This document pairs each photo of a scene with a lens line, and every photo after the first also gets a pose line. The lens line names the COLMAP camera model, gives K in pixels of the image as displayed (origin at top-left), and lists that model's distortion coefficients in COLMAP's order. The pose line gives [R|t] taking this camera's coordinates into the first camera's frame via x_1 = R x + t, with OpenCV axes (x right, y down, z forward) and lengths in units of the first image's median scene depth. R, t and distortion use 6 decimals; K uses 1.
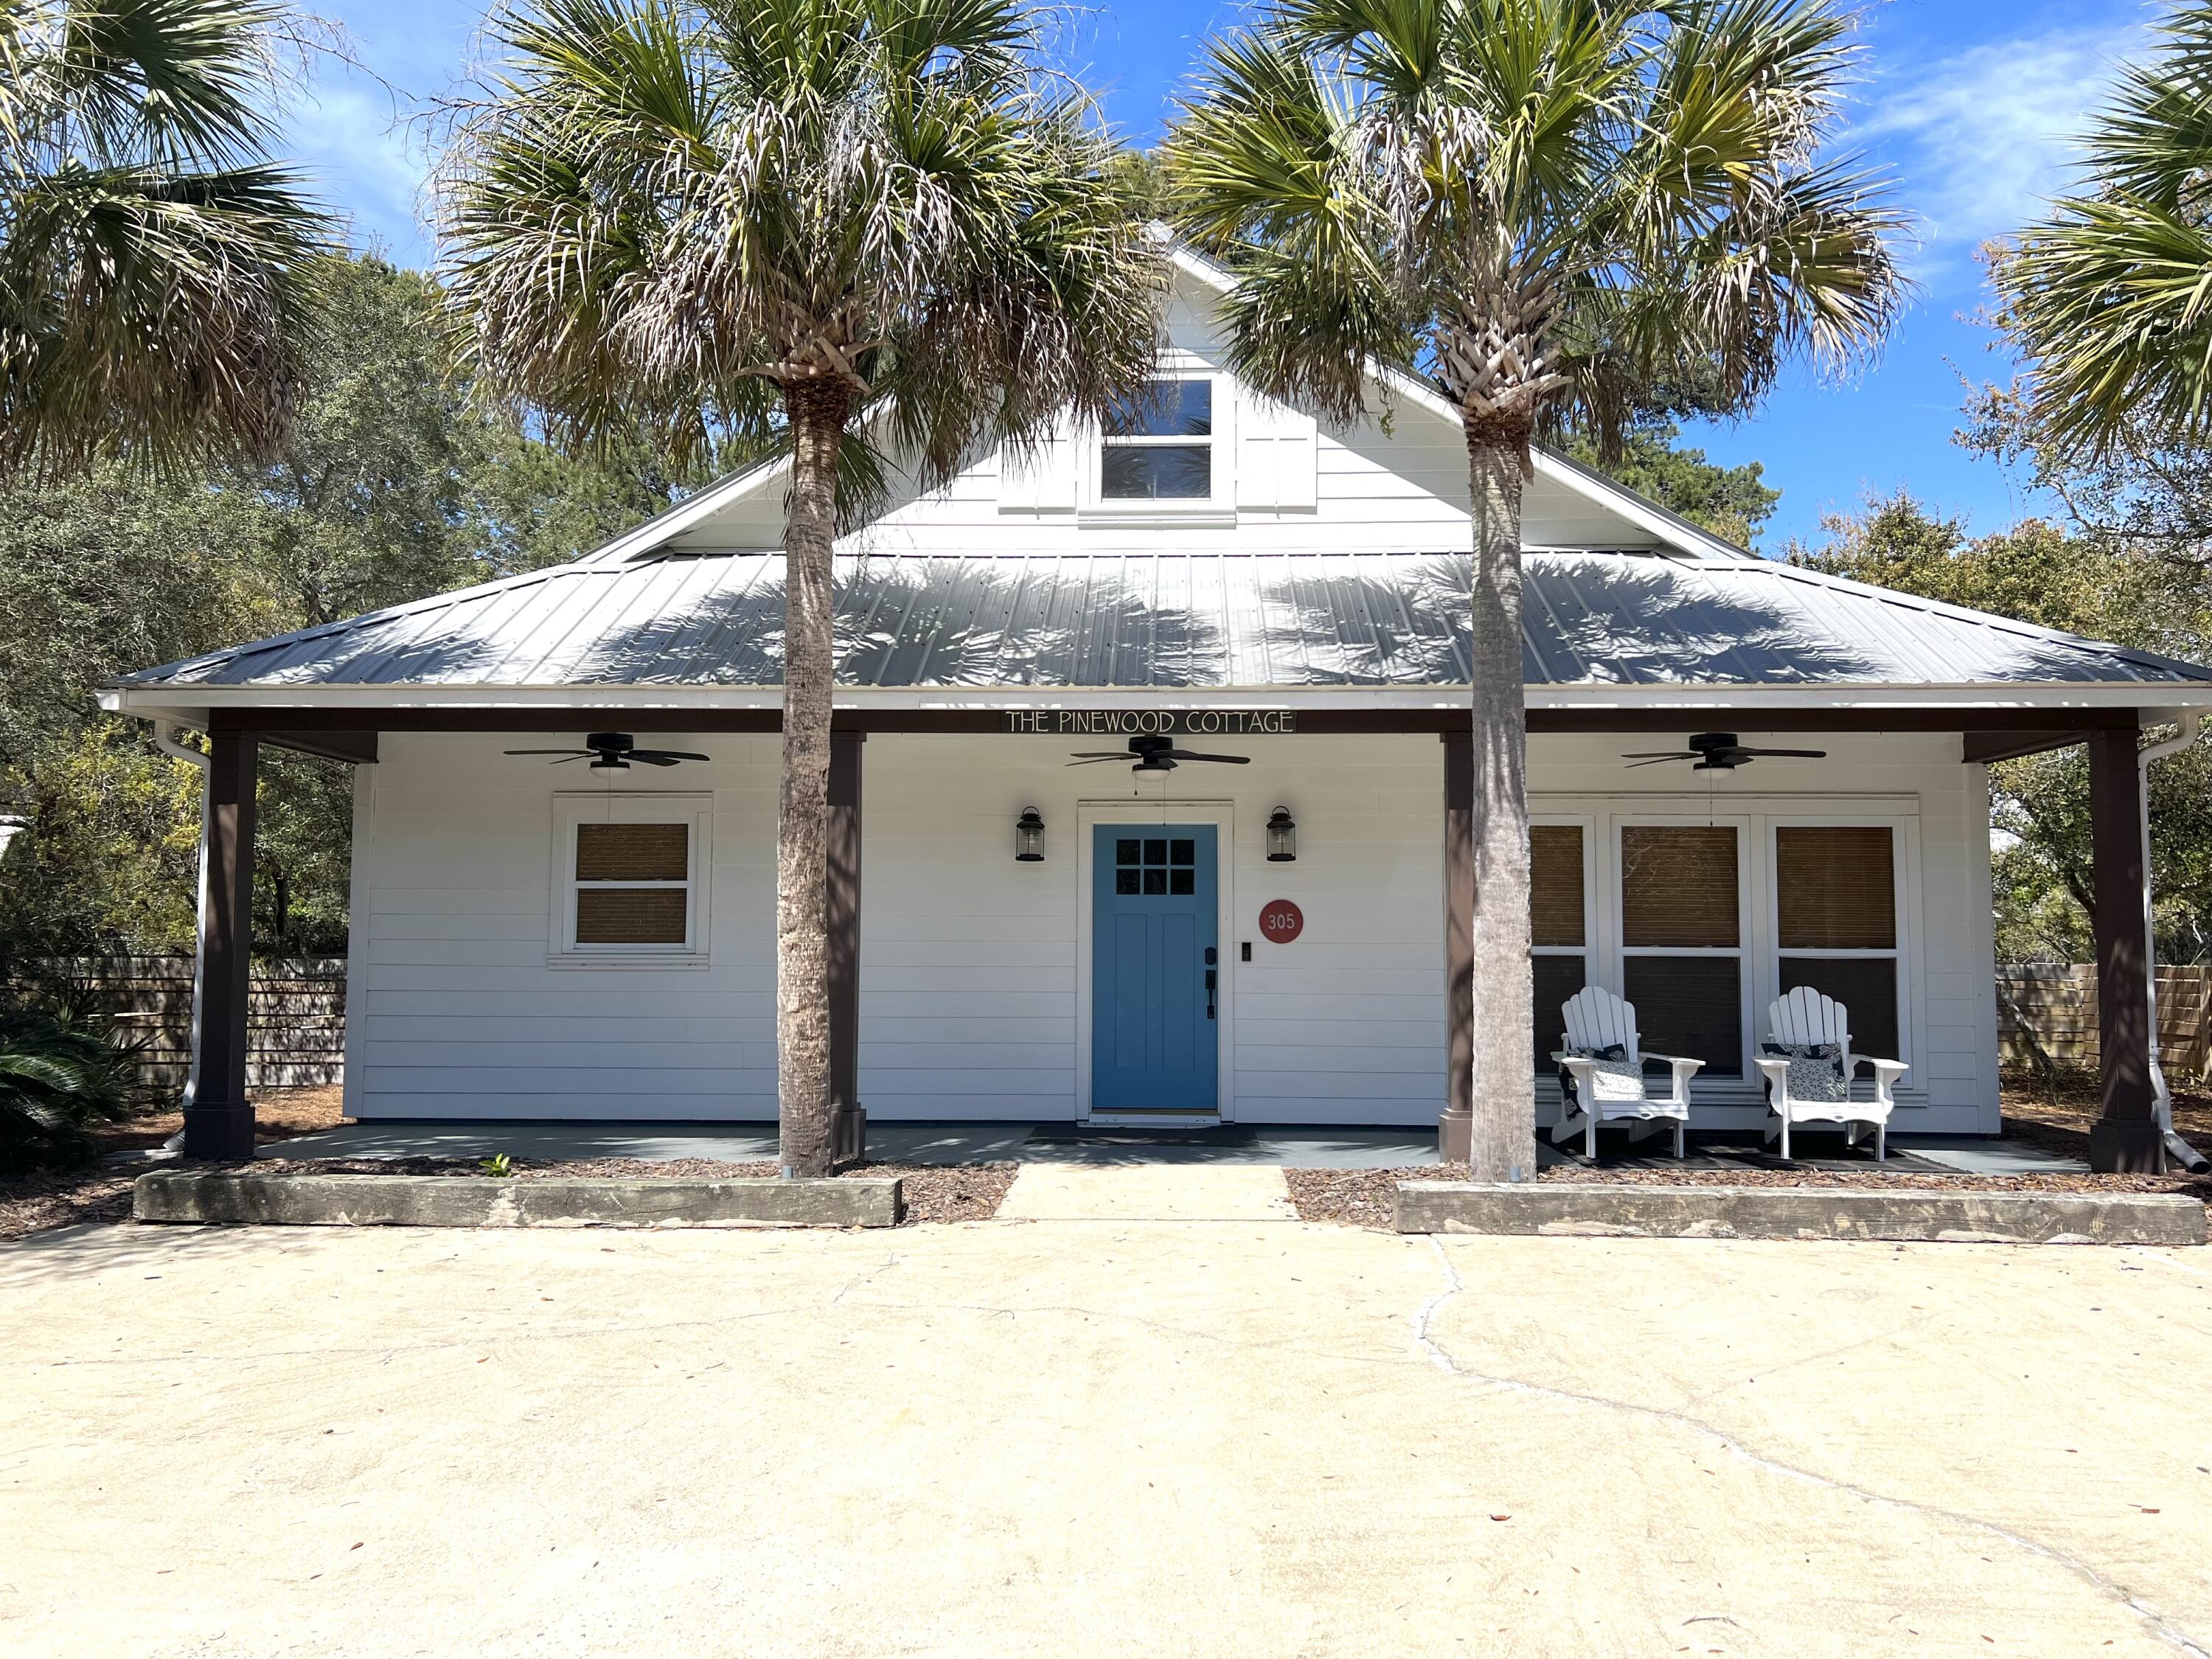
lens RADIAL K [[1664.9, 0, 1107.5], [0, 1664.9, 811.0], [0, 0, 1]] dist [0.031794, -0.027658]
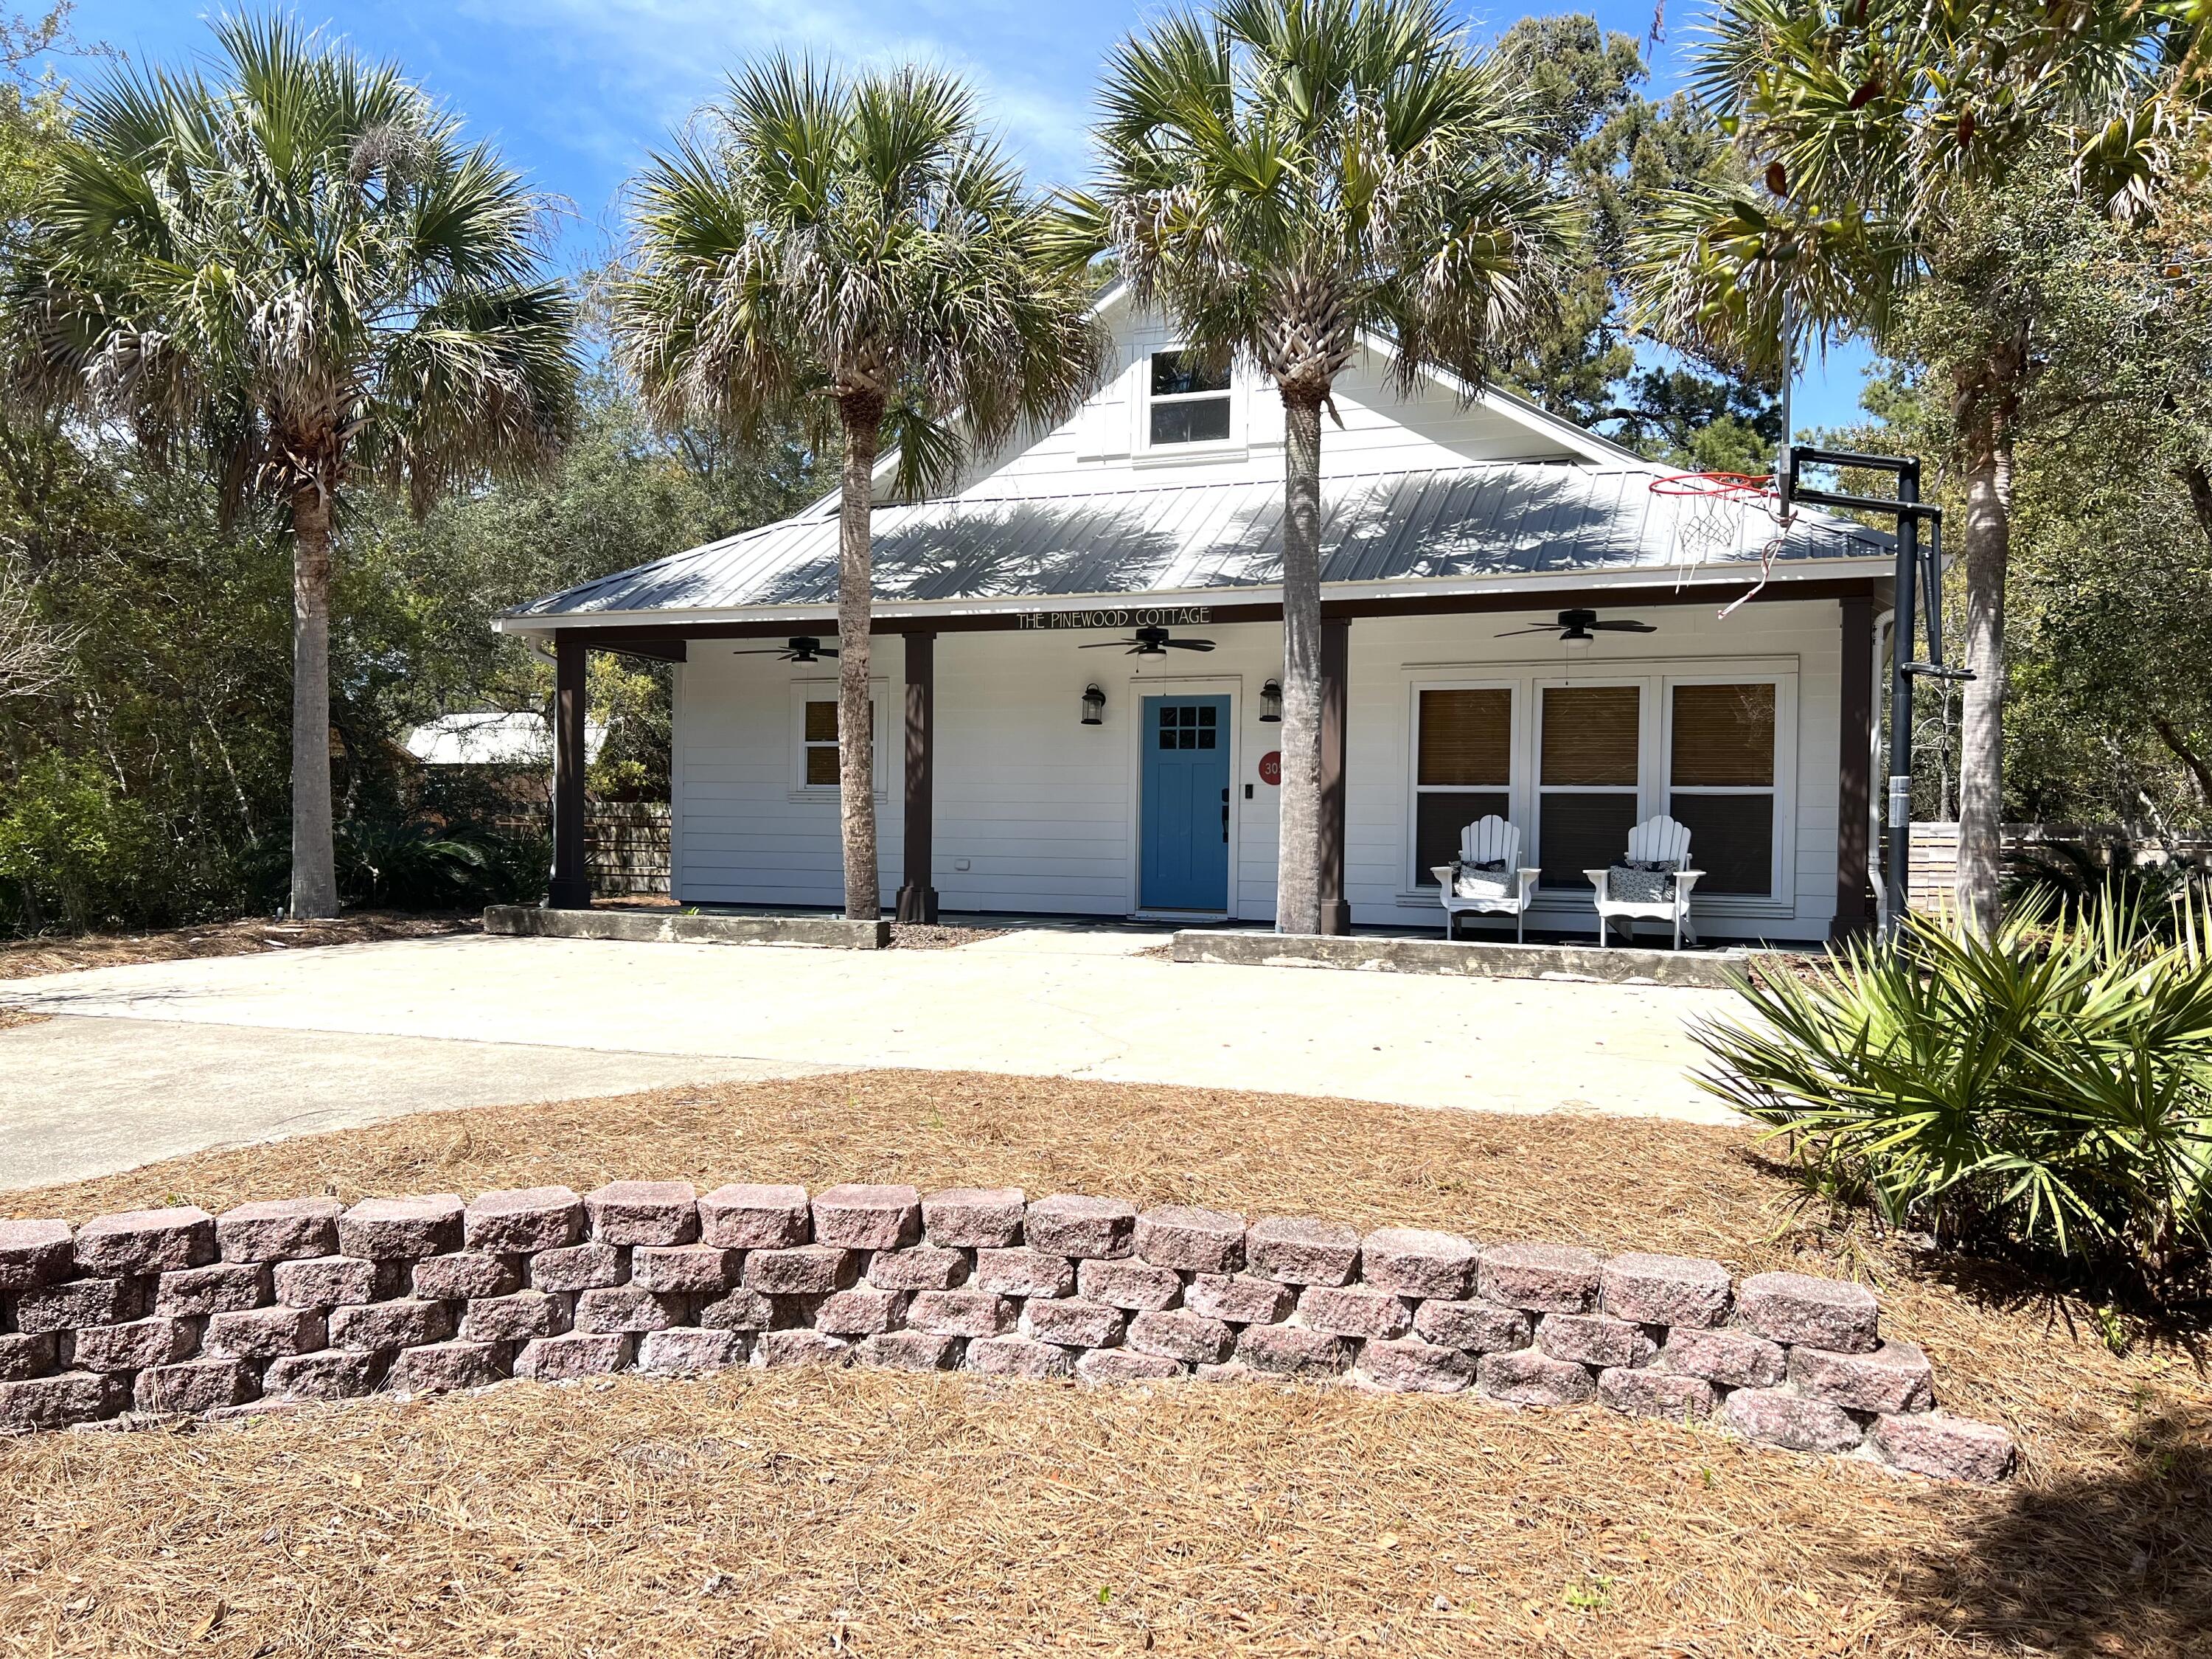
lens RADIAL K [[1664.9, 0, 1103.4], [0, 1664.9, 840.7], [0, 0, 1]] dist [0.031794, -0.027658]
pose [[0.942536, 0.010454, -0.333940, 0.482152], [0.016658, 0.996797, 0.078222, 0.022622], [0.333688, -0.079290, 0.939343, -0.318857]]
